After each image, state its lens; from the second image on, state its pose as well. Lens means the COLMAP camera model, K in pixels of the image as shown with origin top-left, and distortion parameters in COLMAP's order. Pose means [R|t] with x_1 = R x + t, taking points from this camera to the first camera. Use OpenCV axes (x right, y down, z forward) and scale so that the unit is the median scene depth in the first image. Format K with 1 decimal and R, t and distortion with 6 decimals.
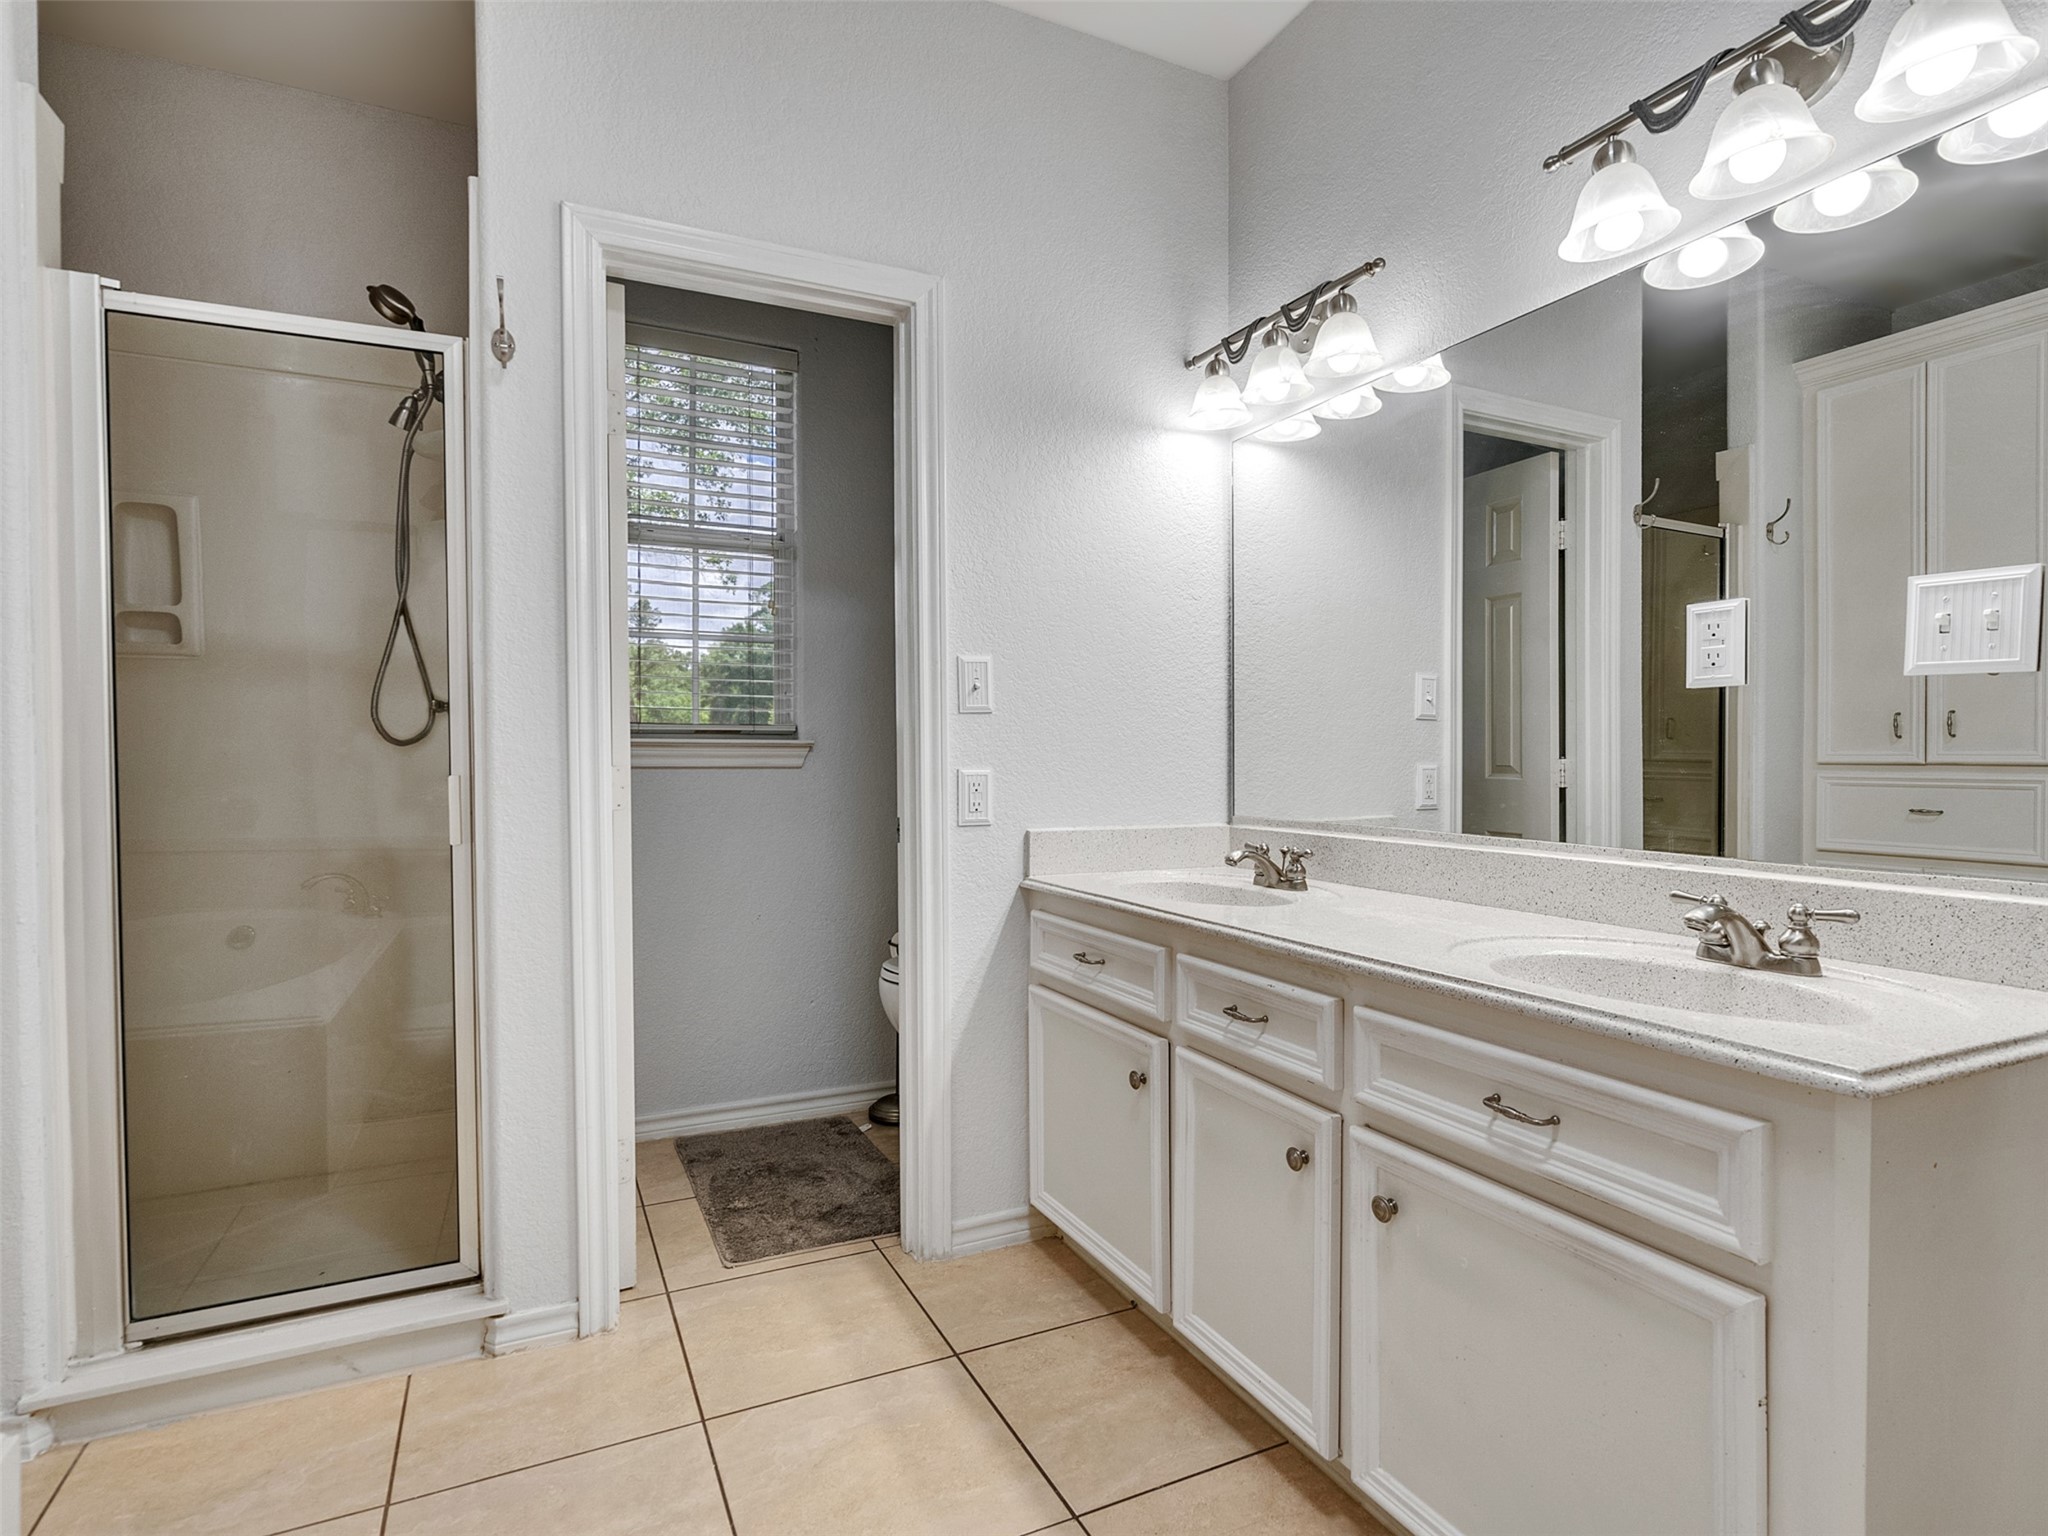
lens RADIAL K [[1044.8, 0, 1033.0], [0, 1044.8, 765.5], [0, 0, 1]] dist [-0.007594, 0.005194]
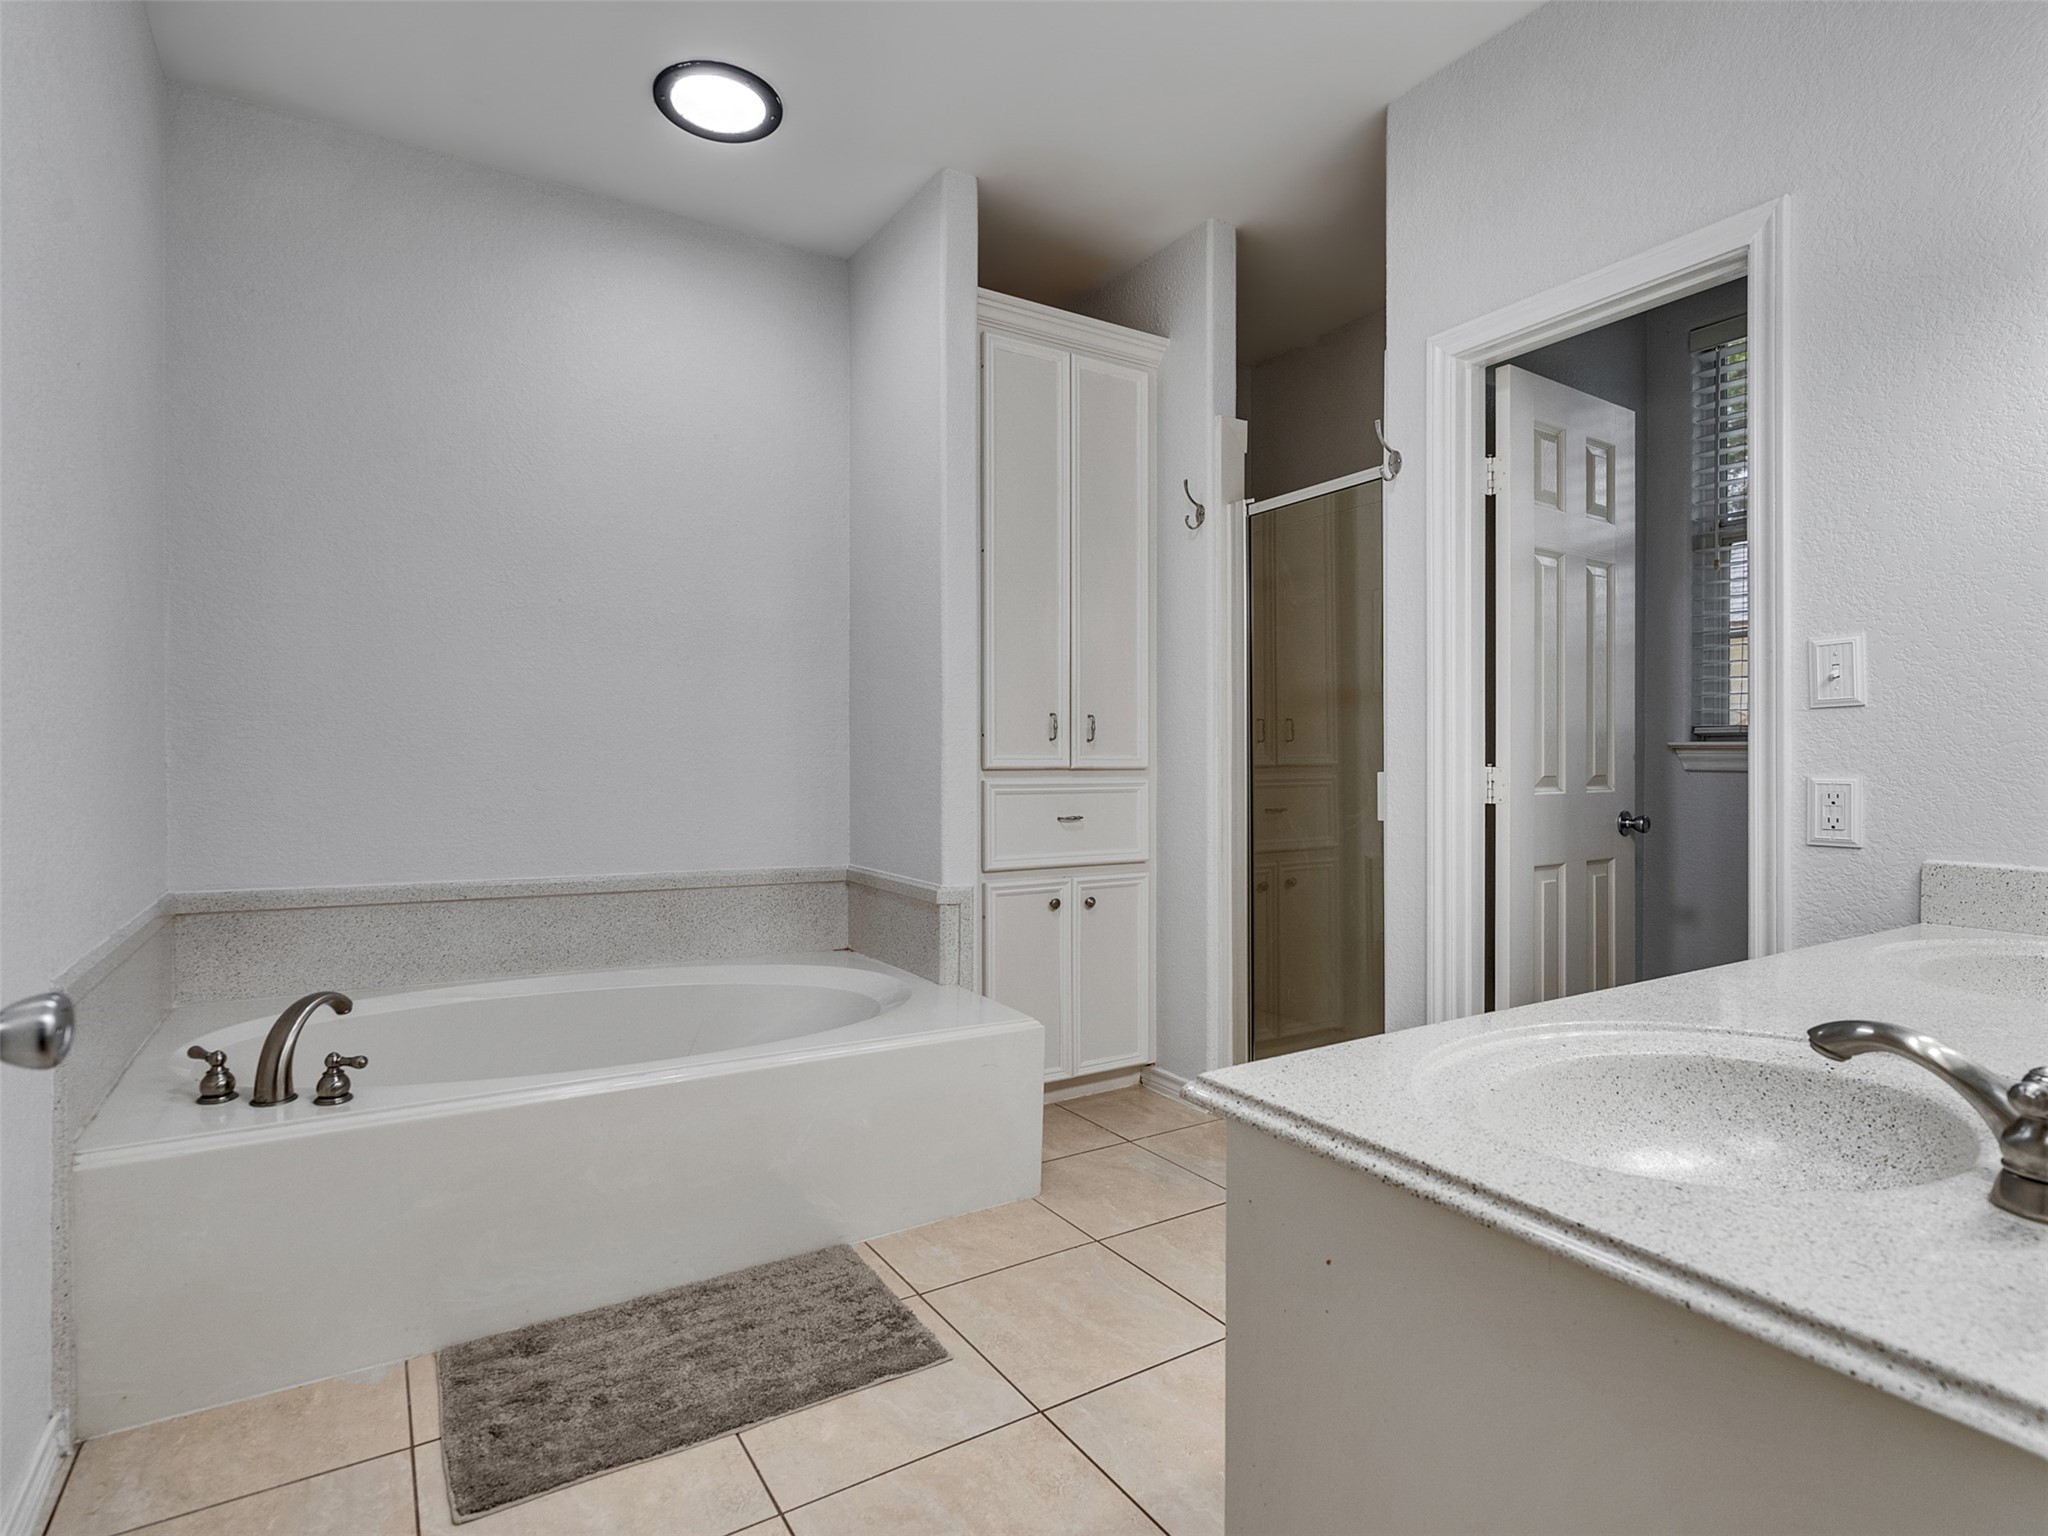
lens RADIAL K [[1044.8, 0, 1038.2], [0, 1044.8, 757.6], [0, 0, 1]] dist [-0.007594, 0.005194]
pose [[0.107064, 0.010334, -0.994198, 0.754620], [-0.017198, 0.999816, 0.008540, -0.008268], [0.994103, 0.016184, 0.107222, 0.340173]]
